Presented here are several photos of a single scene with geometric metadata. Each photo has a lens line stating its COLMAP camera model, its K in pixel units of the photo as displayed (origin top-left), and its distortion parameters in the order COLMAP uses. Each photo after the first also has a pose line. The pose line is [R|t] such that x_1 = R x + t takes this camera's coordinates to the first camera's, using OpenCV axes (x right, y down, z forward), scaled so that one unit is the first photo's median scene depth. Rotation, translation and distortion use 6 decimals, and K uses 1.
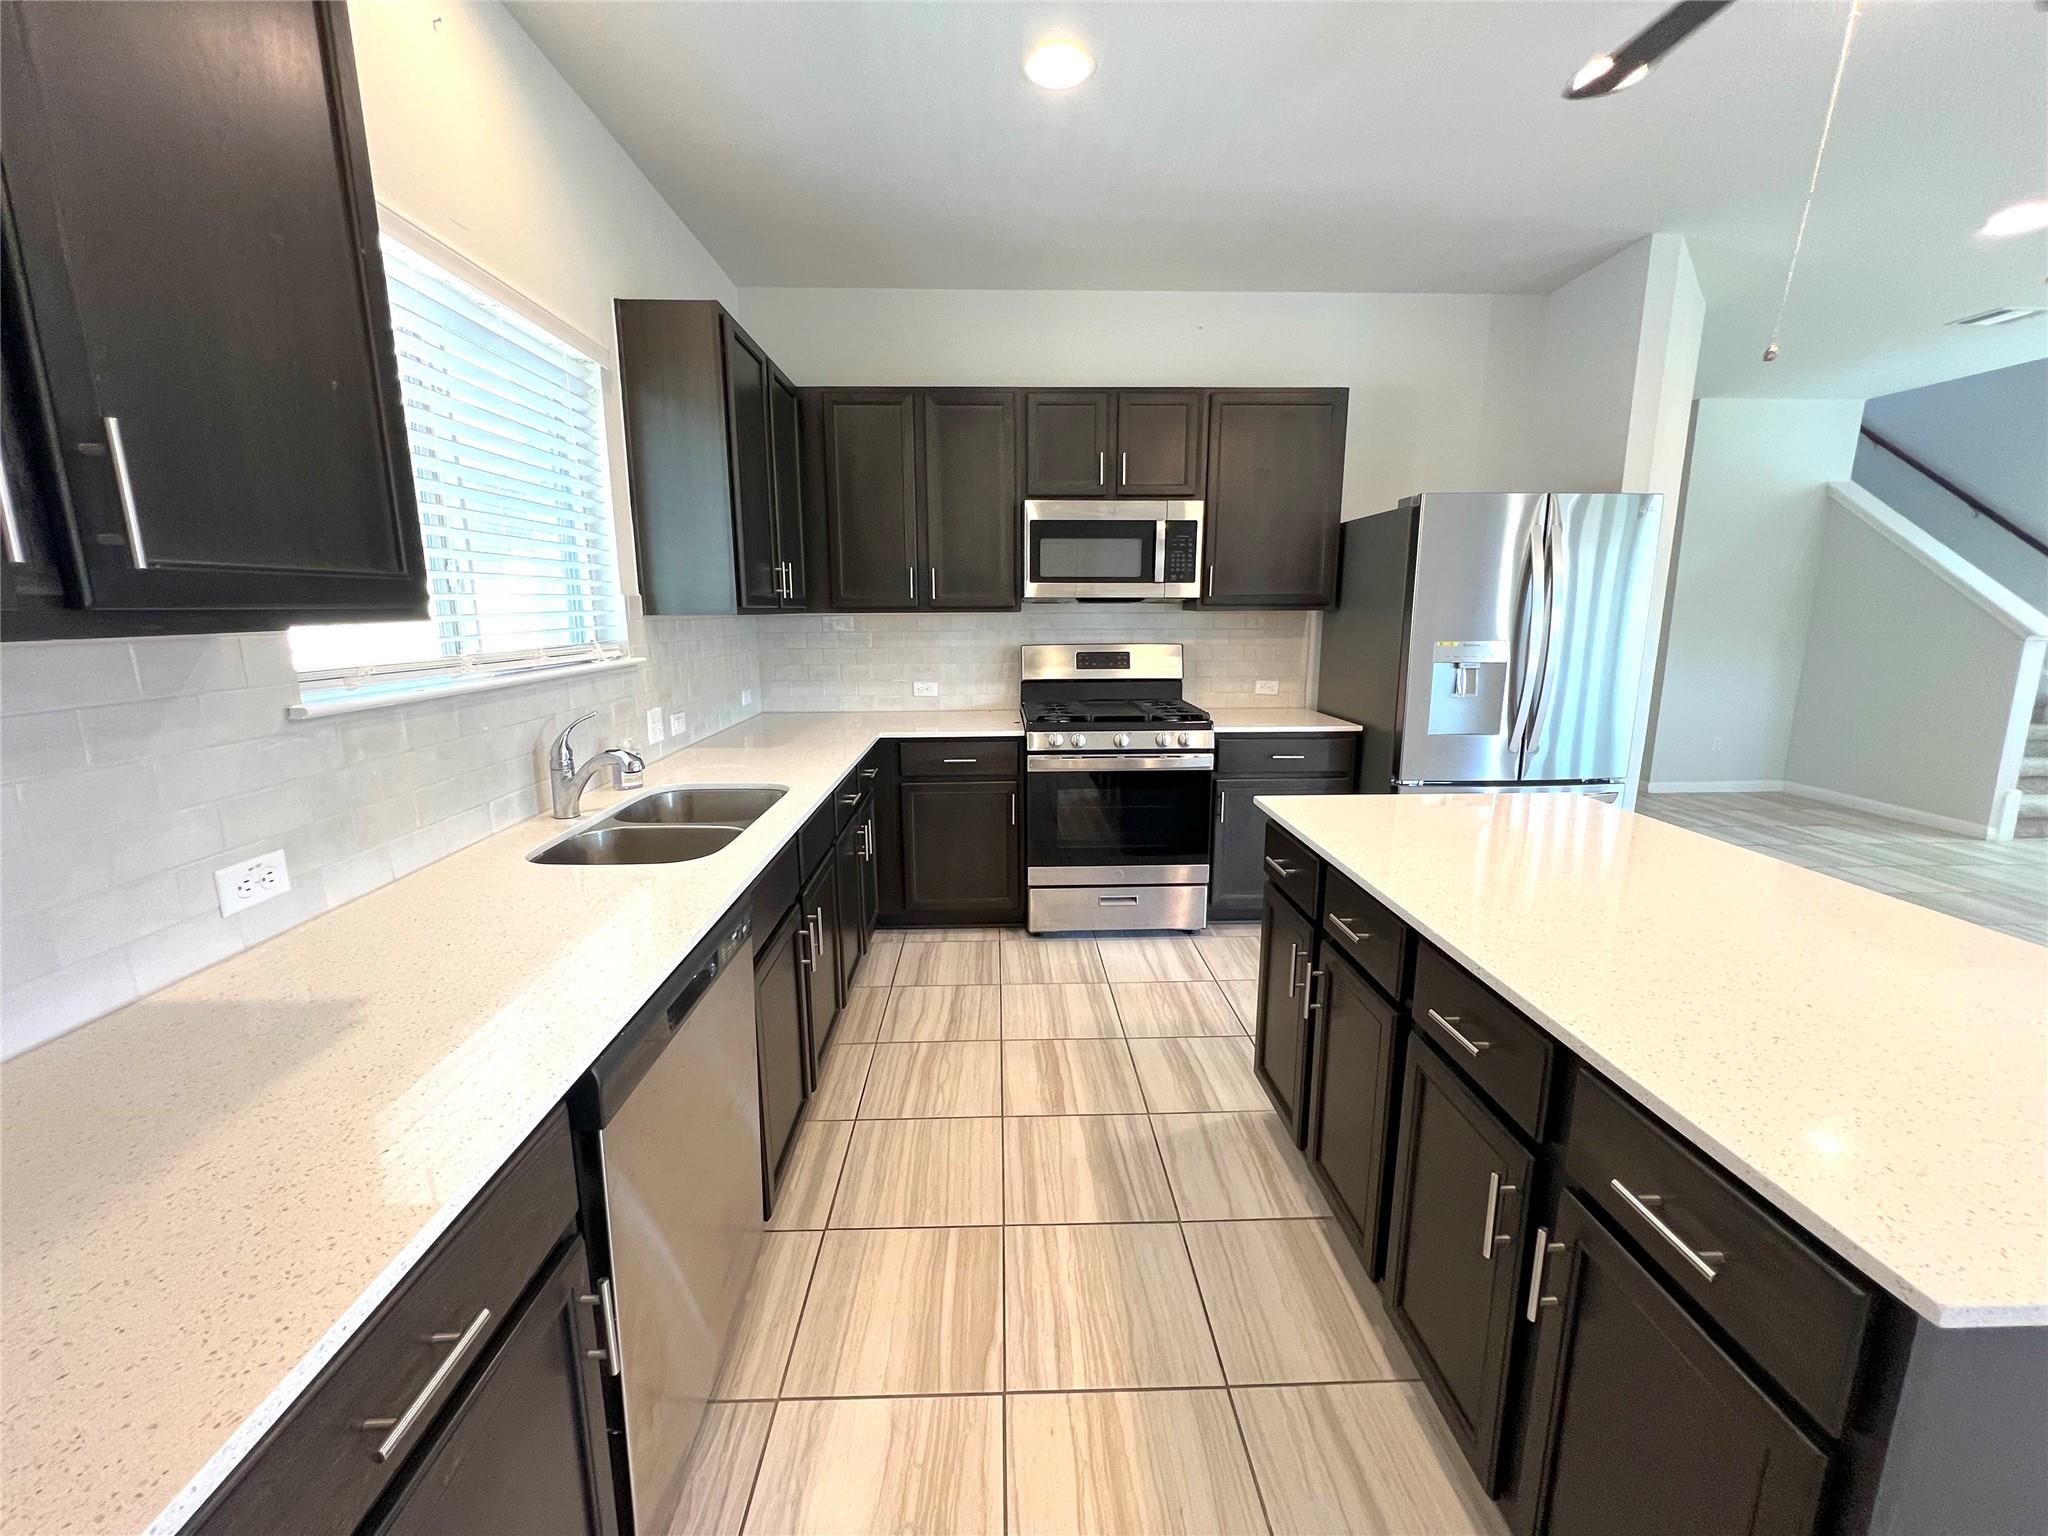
lens RADIAL K [[821.5, 0, 1019.9], [0, 821.5, 763.7], [0, 0, 1]] dist [-0.002203, 0.000067]
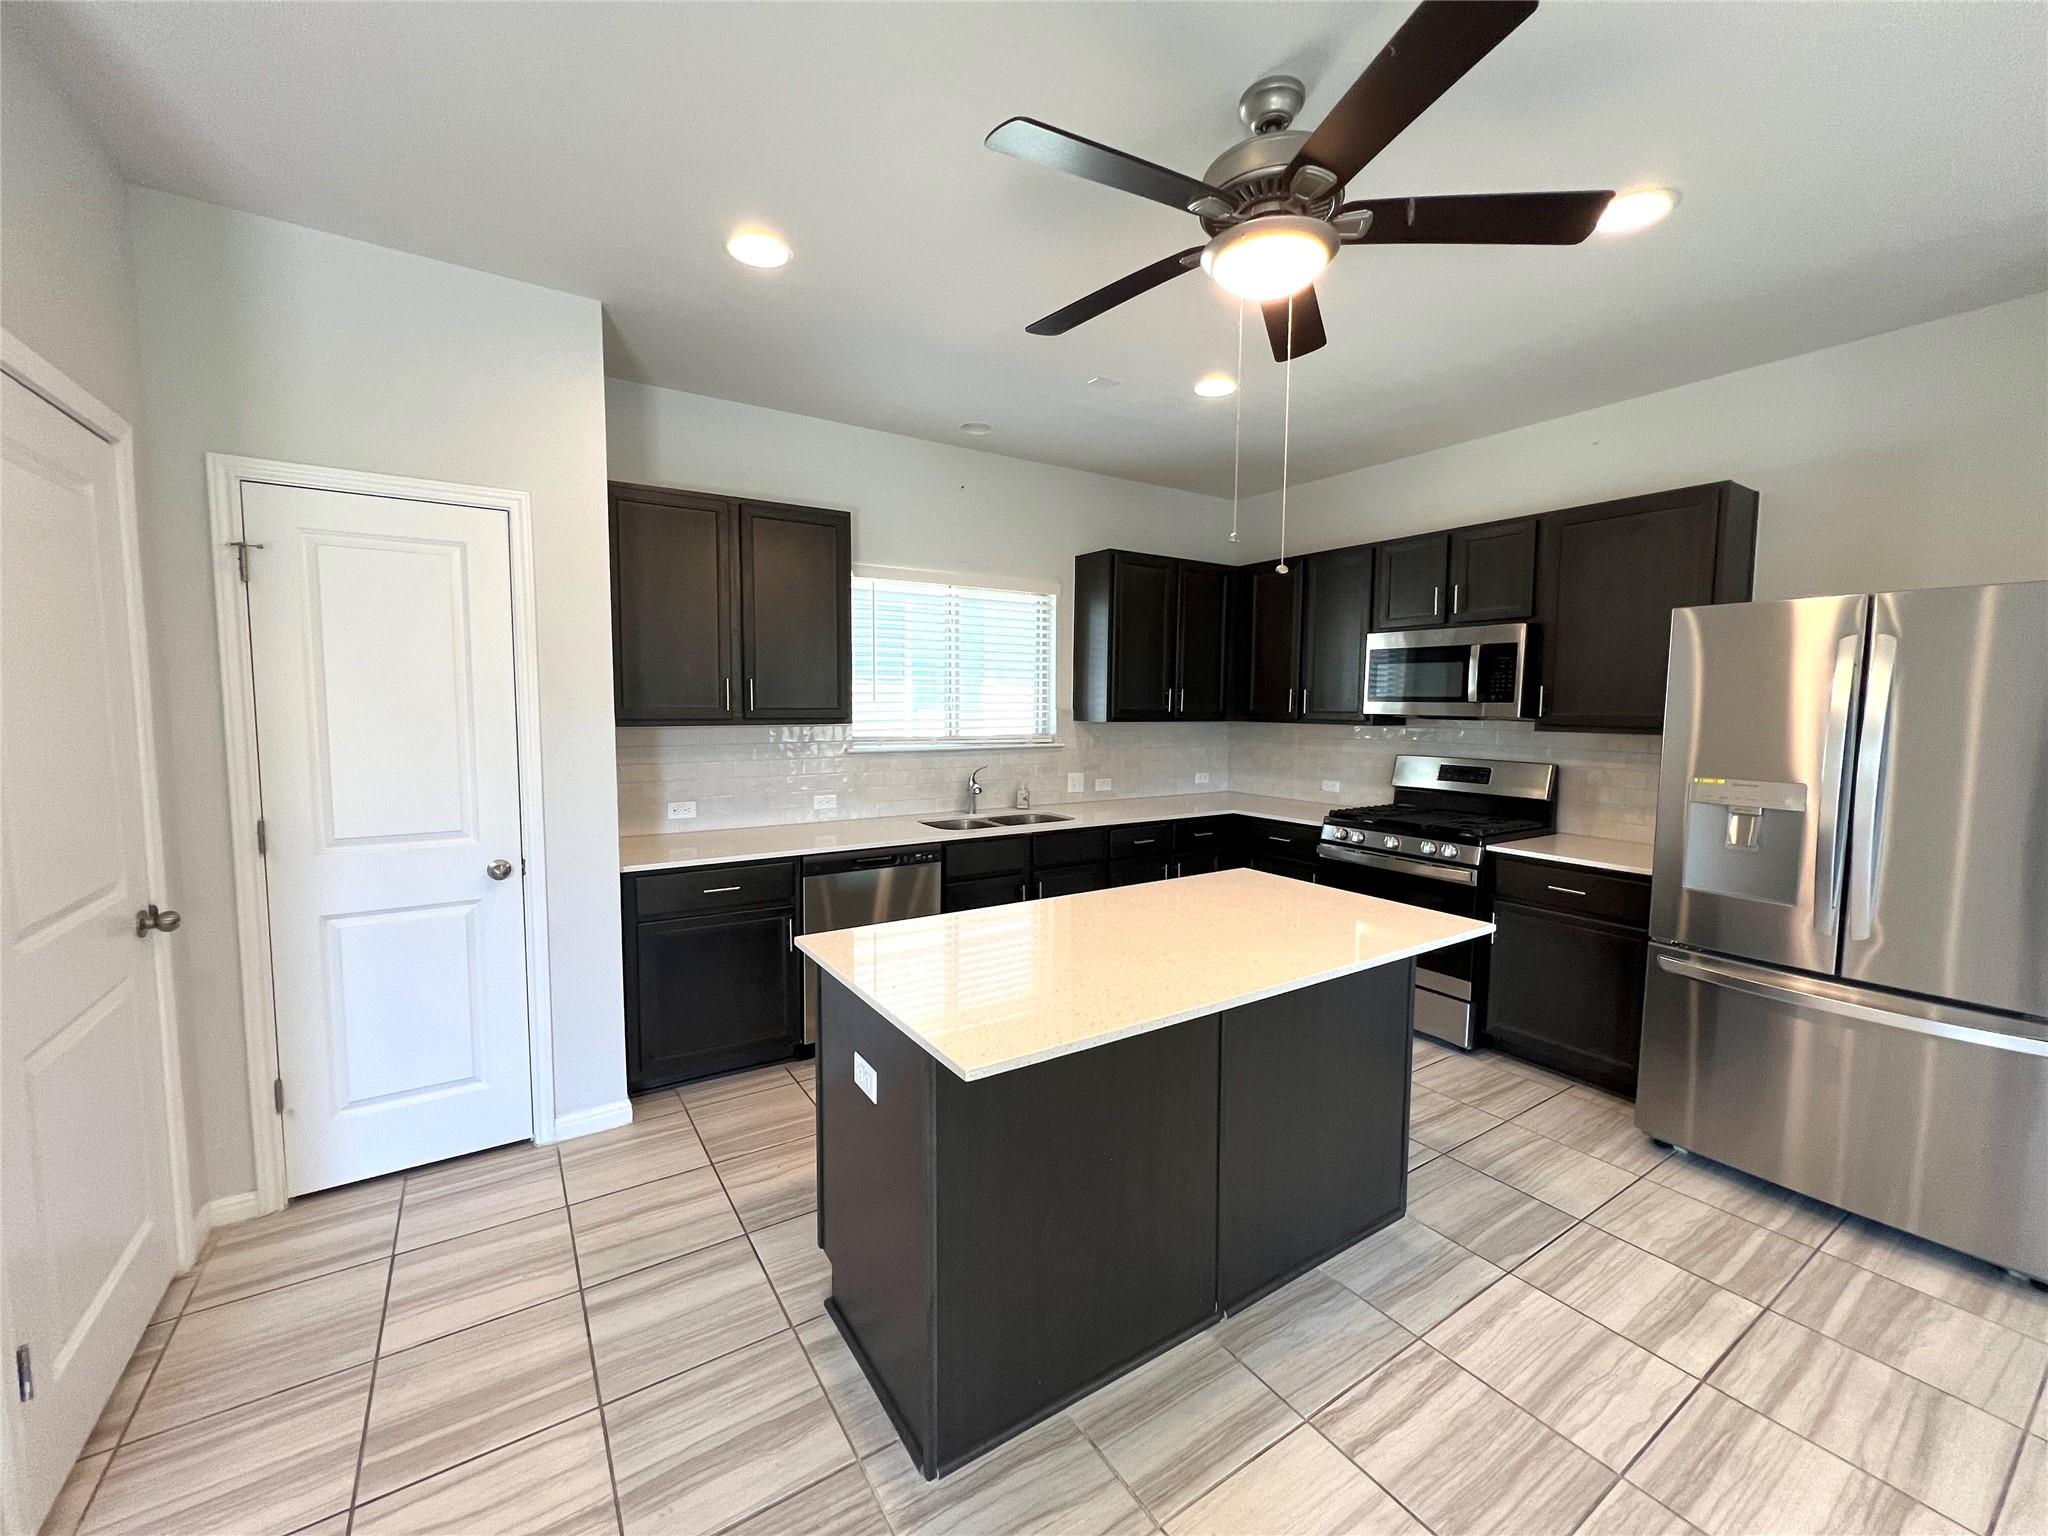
lens RADIAL K [[821.5, 0, 1022.7], [0, 821.5, 762.4], [0, 0, 1]] dist [-0.002203, 0.000067]
pose [[0.521088, 0.071465, -0.850506, 0.793495], [-0.171628, 0.984907, -0.022394, -0.024384], [0.836069, 0.157640, 0.525489, -0.018107]]
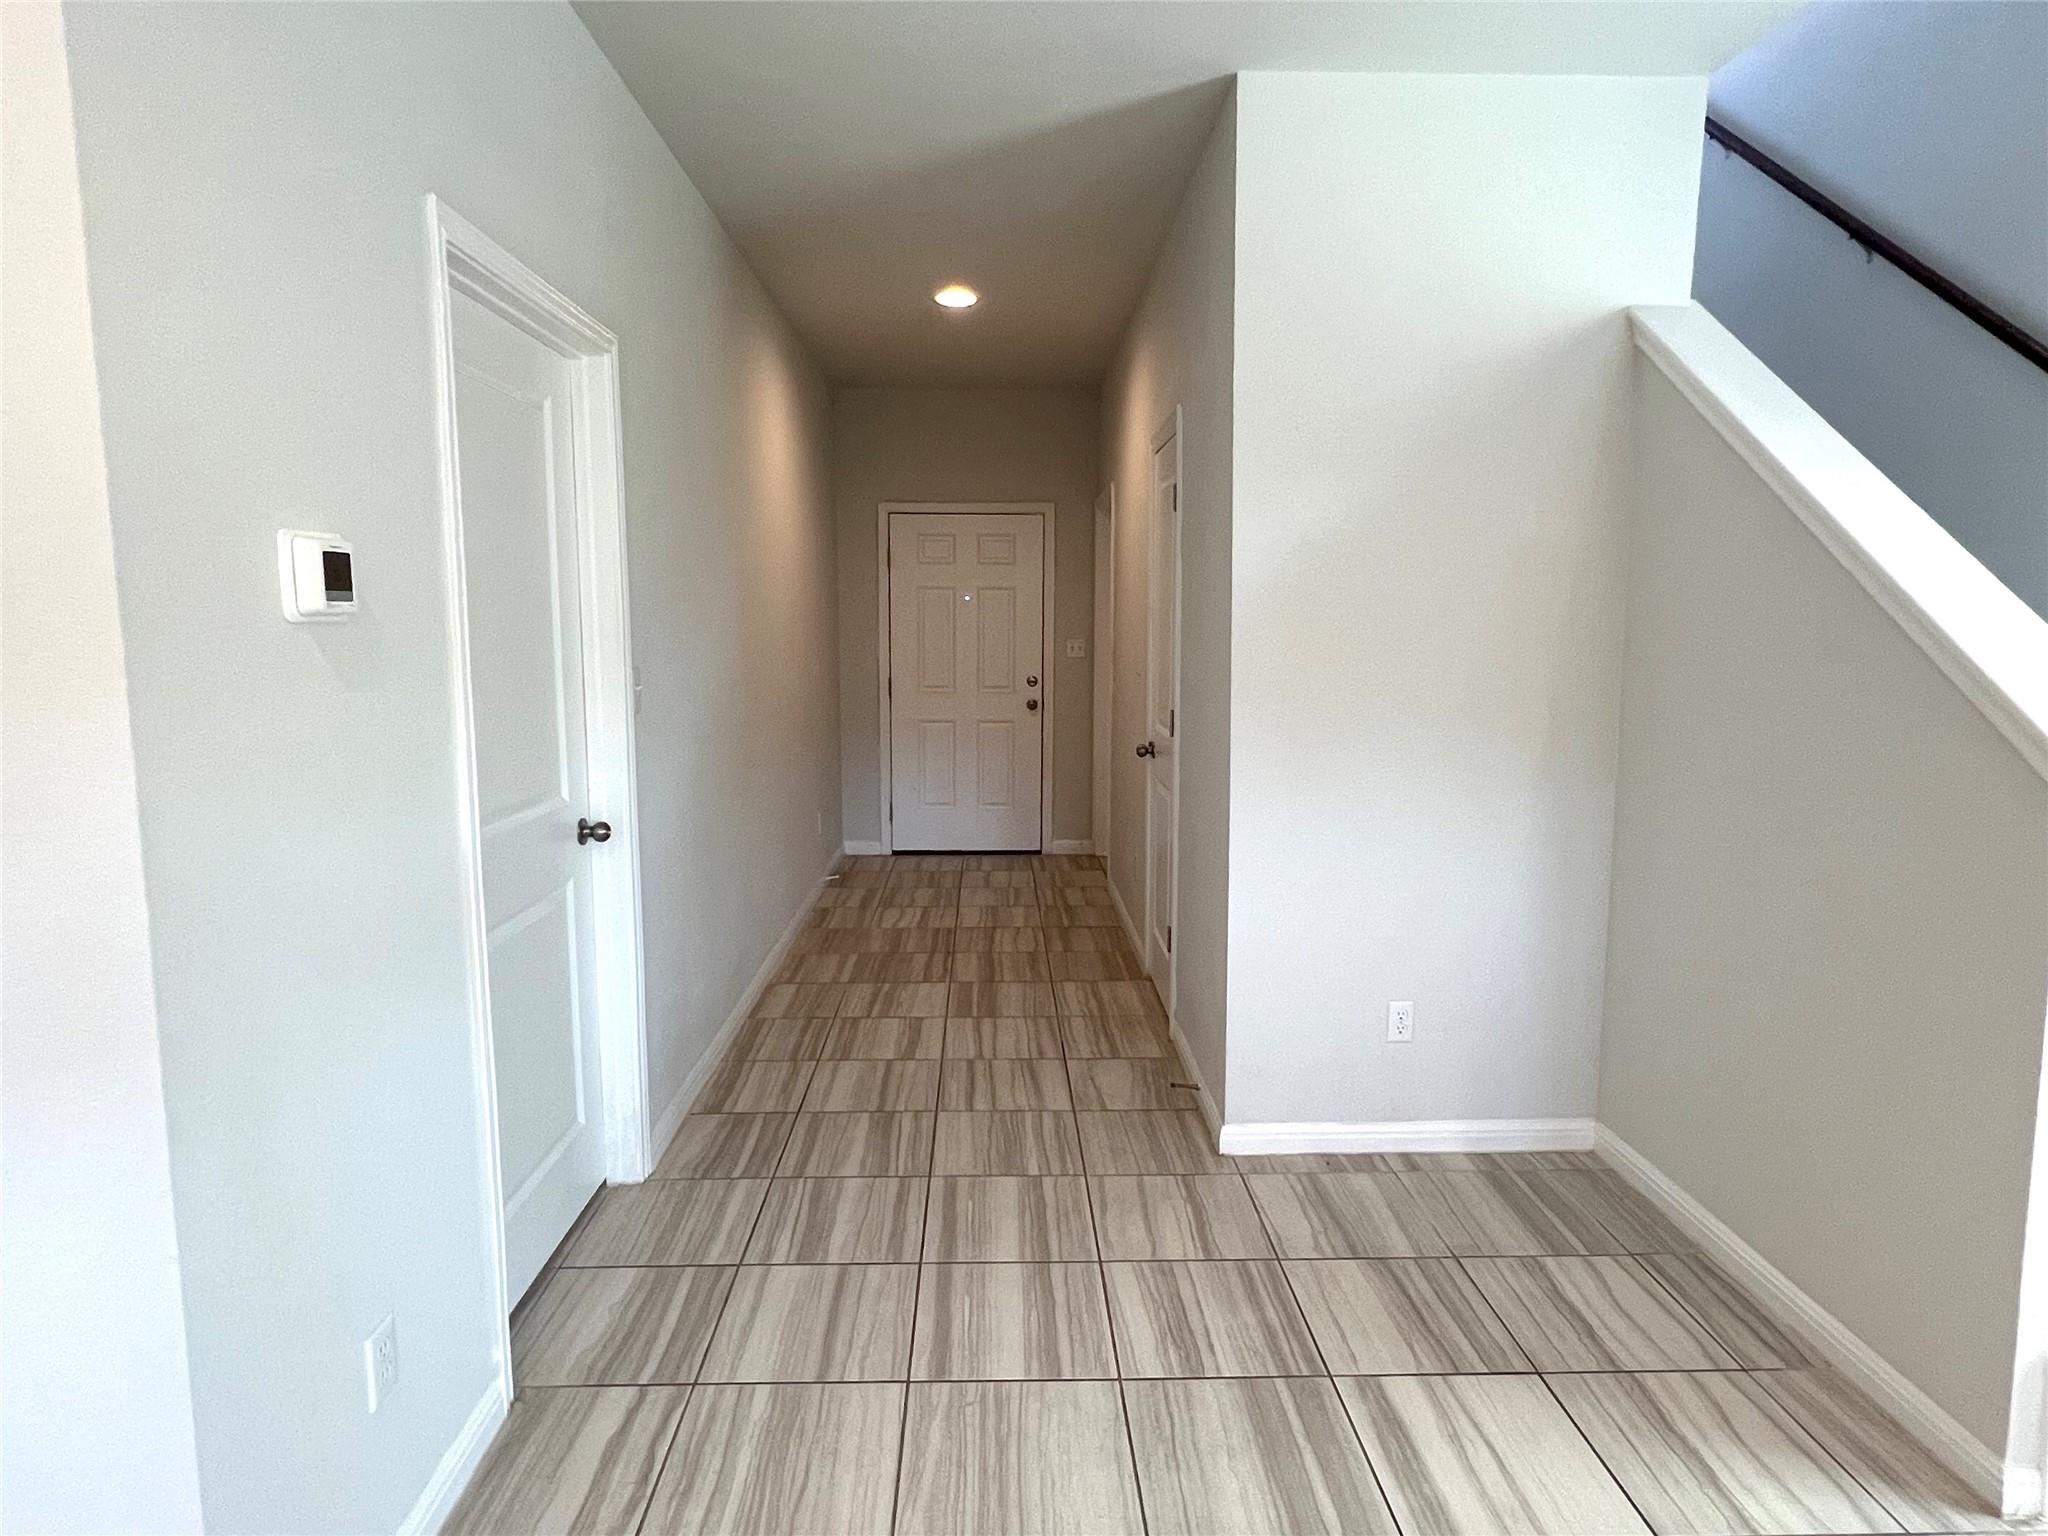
lens RADIAL K [[1150.2, 0, 1015.0], [0, 1150.2, 763.0], [0, 0, 1]] dist [0.004606, 0.000580]
pose [[0.999962, 0.005031, -0.007179, 1.248226], [-0.005475, 0.997989, -0.063151, -0.194409], [0.006846, 0.063188, 0.997978, 0.879641]]
